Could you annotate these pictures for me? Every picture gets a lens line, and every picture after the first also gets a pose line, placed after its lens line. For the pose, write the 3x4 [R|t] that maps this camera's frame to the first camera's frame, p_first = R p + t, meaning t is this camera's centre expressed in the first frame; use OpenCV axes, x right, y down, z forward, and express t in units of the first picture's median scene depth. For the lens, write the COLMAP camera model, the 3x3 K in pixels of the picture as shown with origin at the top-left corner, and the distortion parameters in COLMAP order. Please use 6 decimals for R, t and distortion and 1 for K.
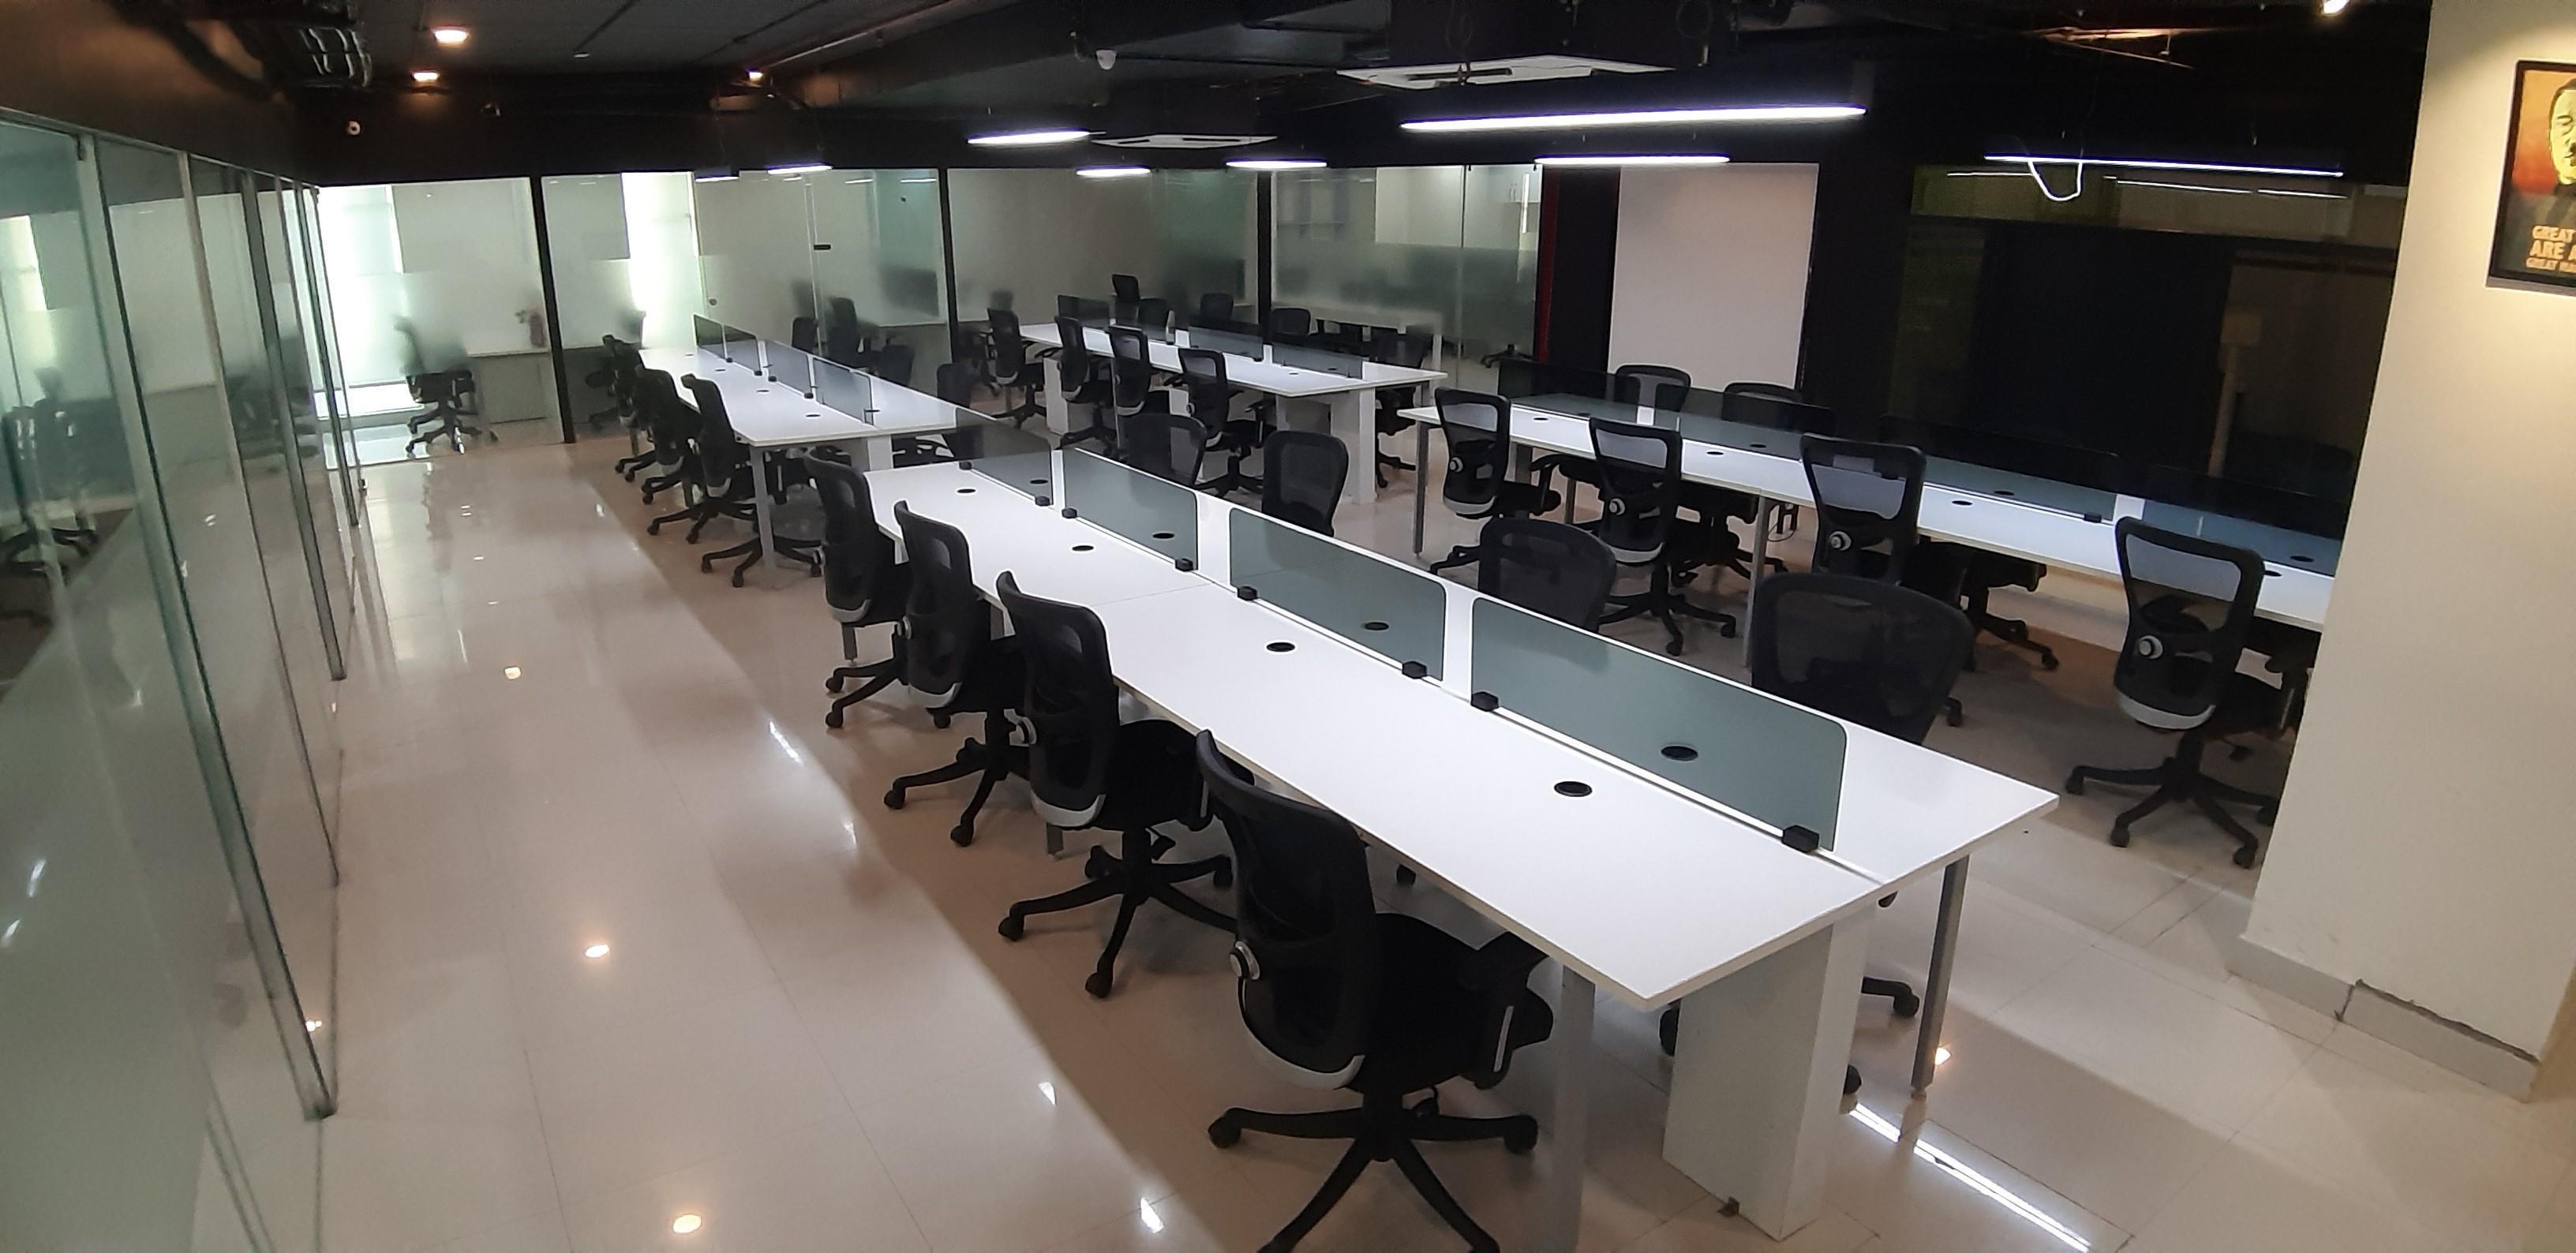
lens RADIAL K [[1362.8, 0, 1288.0], [0, 1362.8, 626.5], [0, 0, 1]] dist [-0.155775, -0.000036]
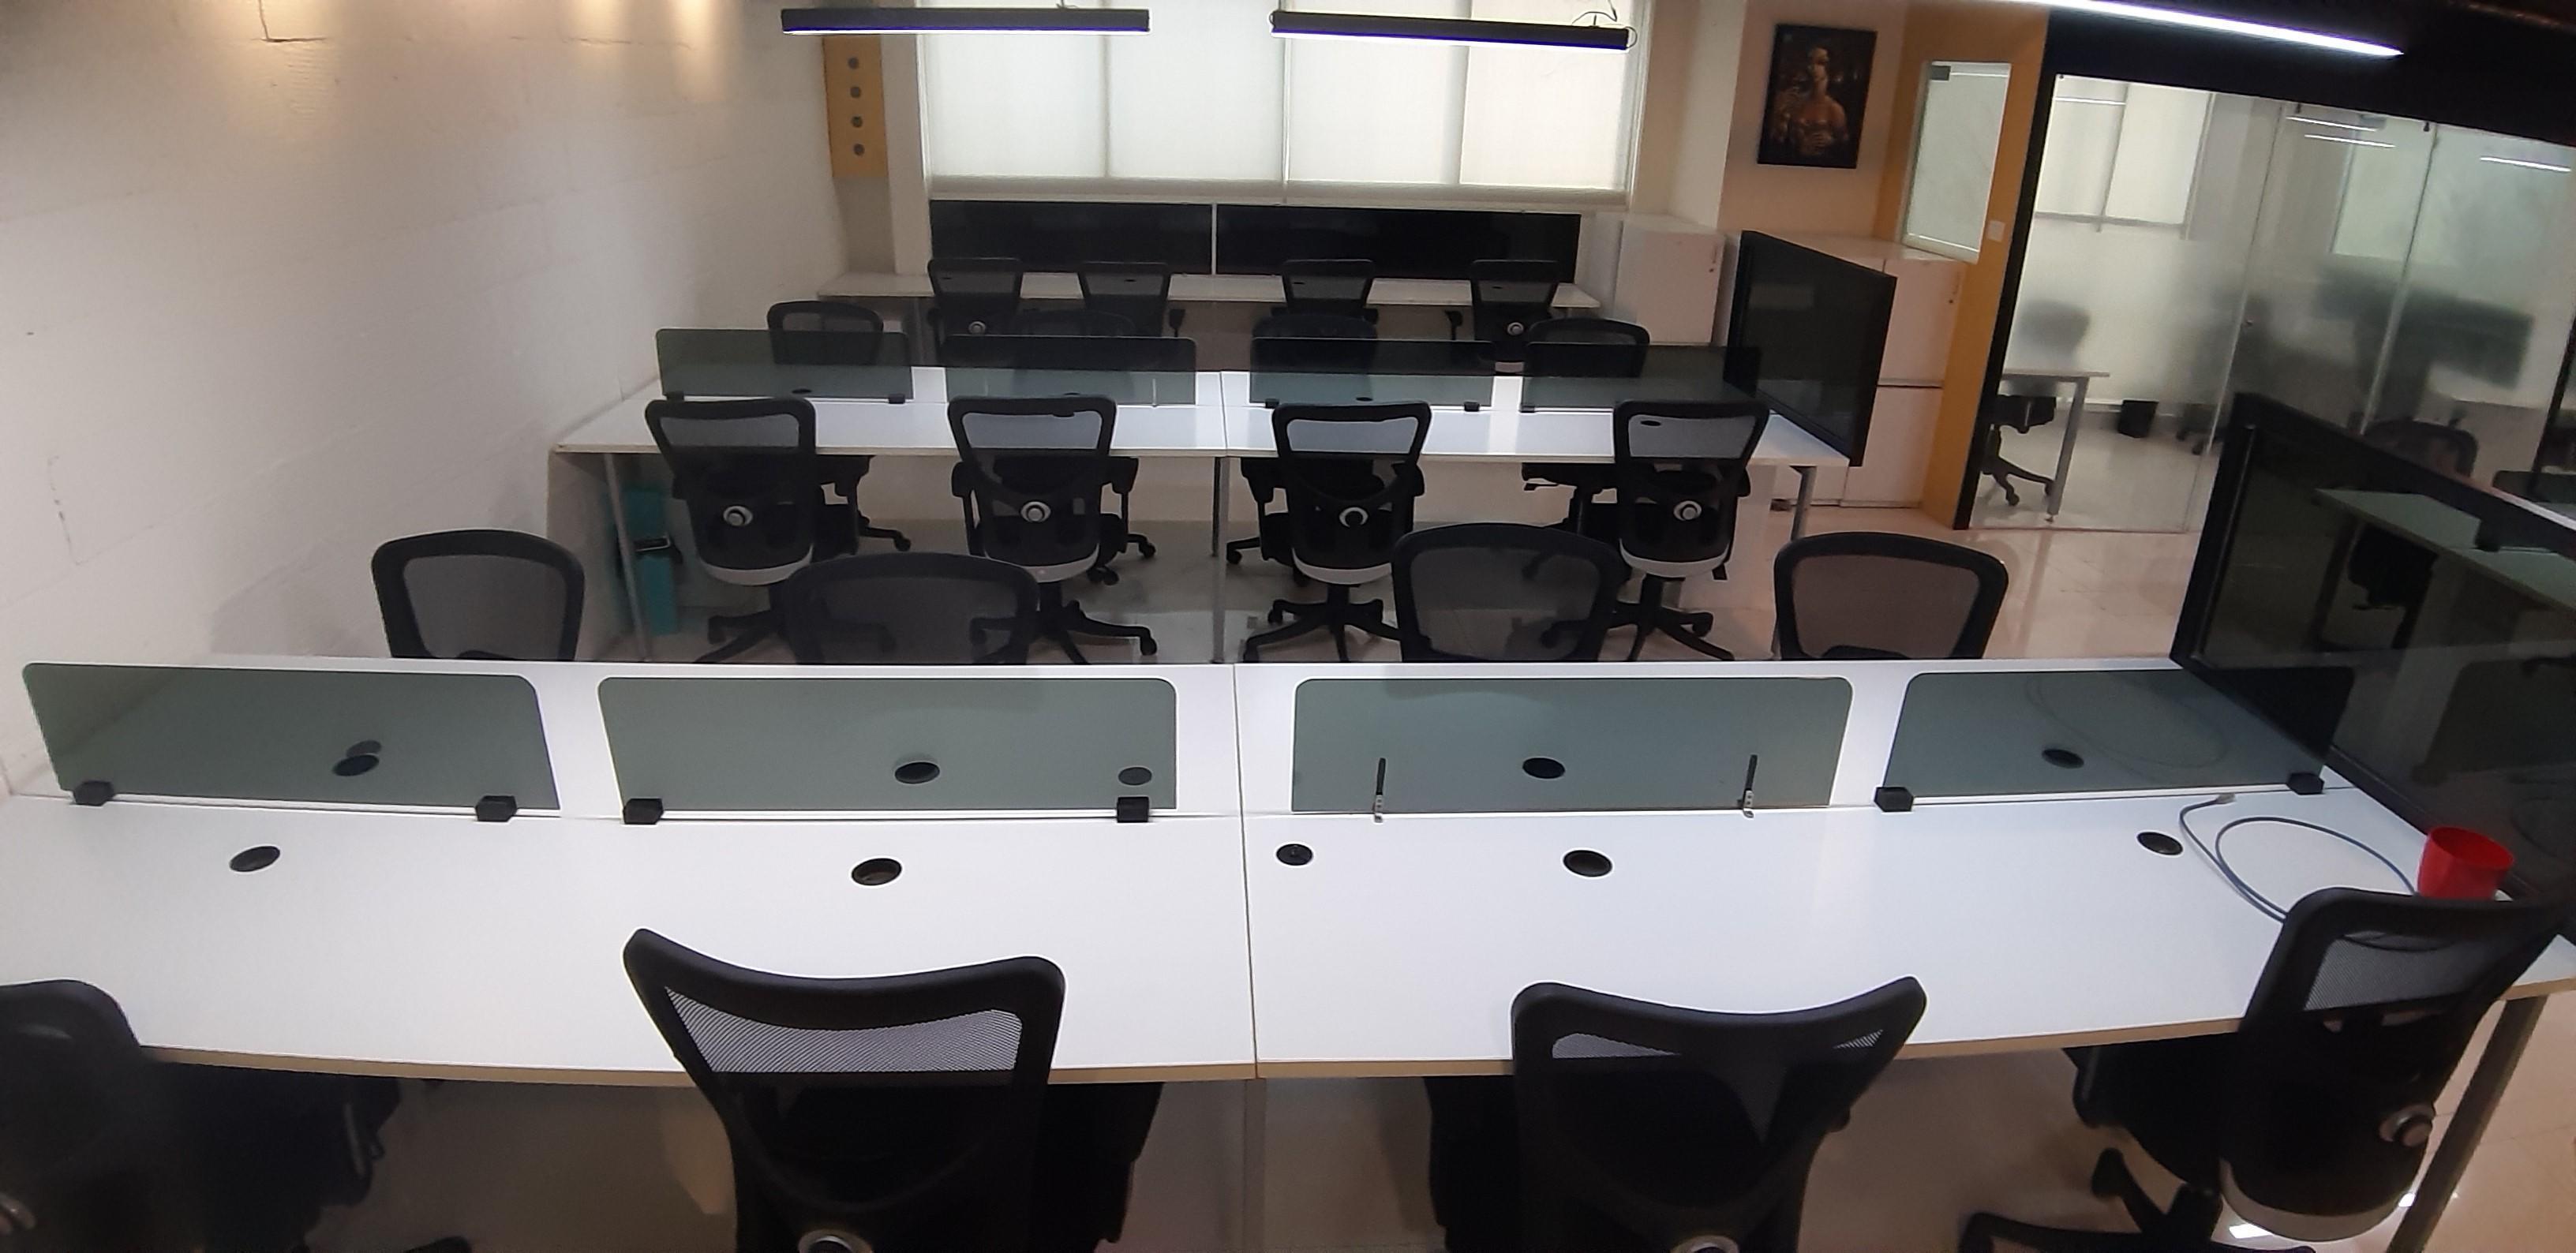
lens RADIAL K [[1371.9, 0, 1288.0], [0, 1371.9, 626.5], [0, 0, 1]] dist [0.000876, -0.000183]
pose [[0.573680, -0.287129, 0.767104, -0.178127], [0.238447, 0.954525, 0.178958, -0.082079], [-0.783604, 0.080249, 0.616056, 0.264779]]
